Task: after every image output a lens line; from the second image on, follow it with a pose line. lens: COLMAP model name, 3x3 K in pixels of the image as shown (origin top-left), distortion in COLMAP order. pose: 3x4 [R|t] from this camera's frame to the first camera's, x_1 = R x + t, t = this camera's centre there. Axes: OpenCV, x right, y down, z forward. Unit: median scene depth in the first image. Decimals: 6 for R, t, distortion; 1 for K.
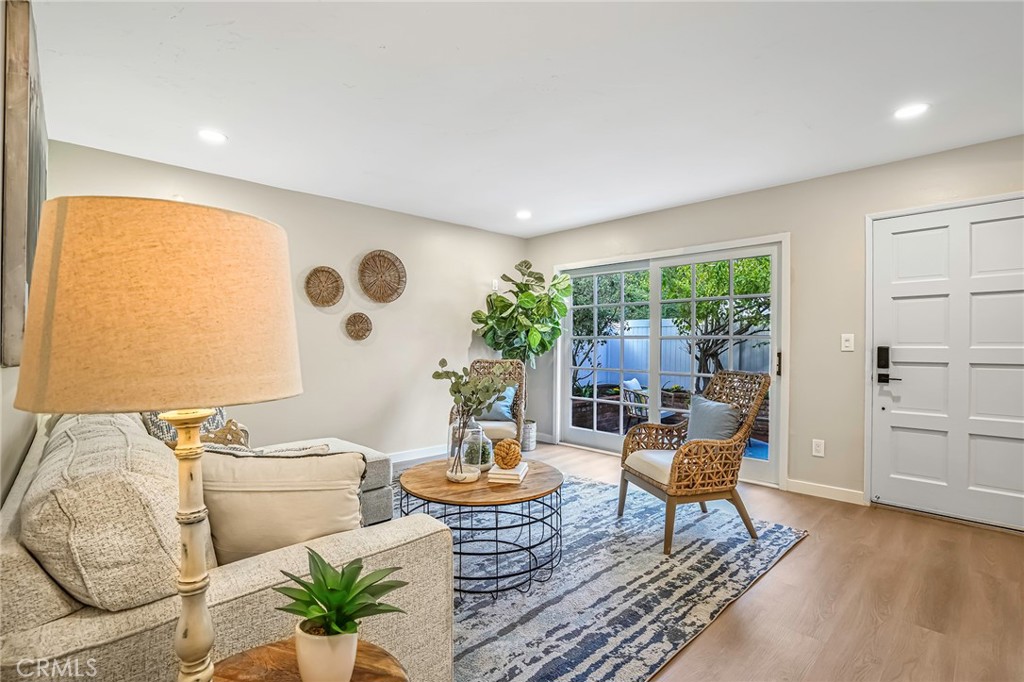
lens RADIAL K [[477.2, 0, 503.0], [0, 477.2, 336.0], [0, 0, 1]] dist [-0.054910, 0.021254]
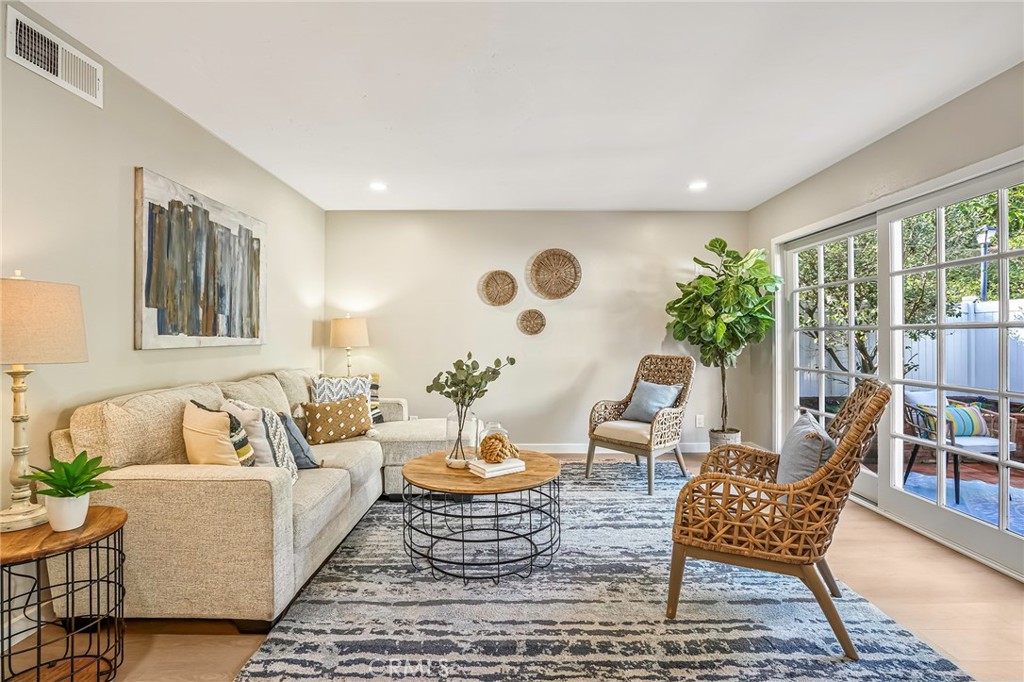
lens RADIAL K [[472.2, 0, 510.8], [0, 472.2, 343.2], [0, 0, 1]] dist [-0.055600, 0.021159]
pose [[0.726665, 0.004805, -0.686975, 0.742554], [0.010596, 0.999778, 0.018201, 0.014352], [0.686910, -0.020505, 0.726453, 0.335452]]
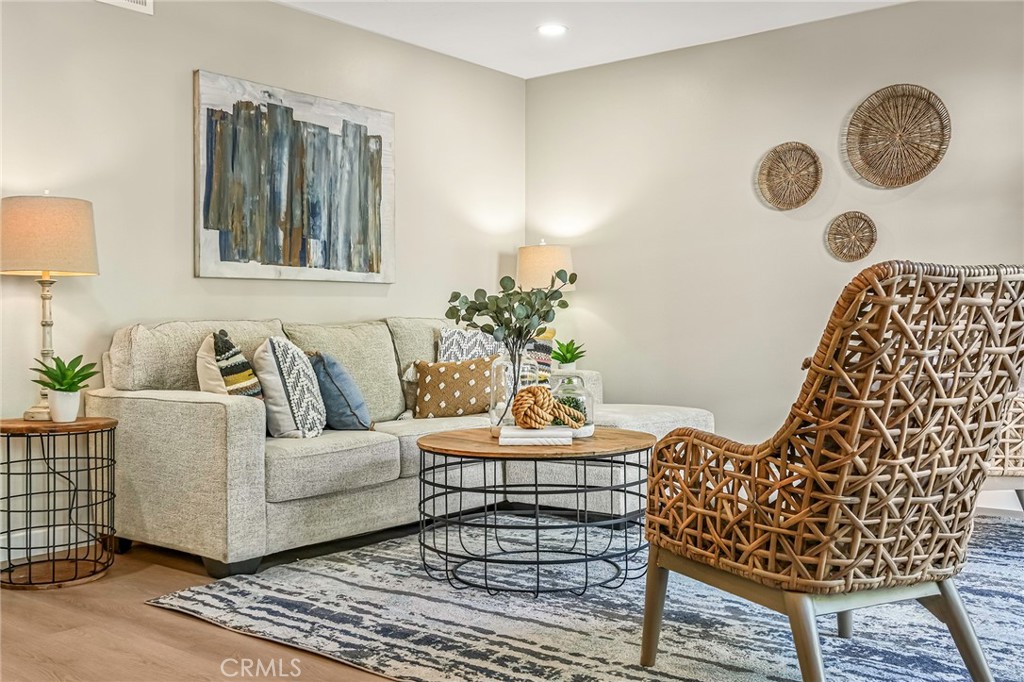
lens RADIAL K [[977.4, 0, 512.0], [0, 977.4, 341.0], [0, 0, 1]] dist [-0.032794, 0.012052]
pose [[0.151335, 0.011447, -0.988416, 1.410413], [0.018852, 0.999718, 0.014464, 0.144792], [0.988303, -0.020822, 0.151076, 0.815056]]
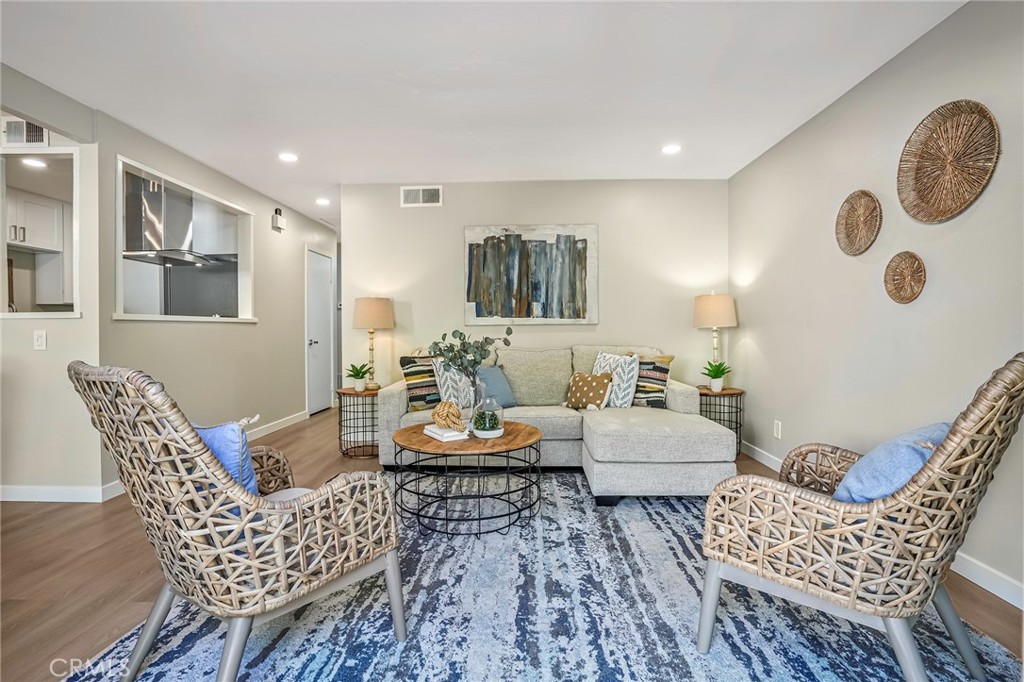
lens RADIAL K [[477.2, 0, 503.0], [0, 477.2, 336.0], [0, 0, 1]] dist [-0.054910, 0.021254]
pose [[-0.707056, 0.011422, -0.707065, 0.714884], [0.010779, 0.999927, 0.005374, 0.071698], [0.707075, -0.003822, -0.707128, 1.959424]]
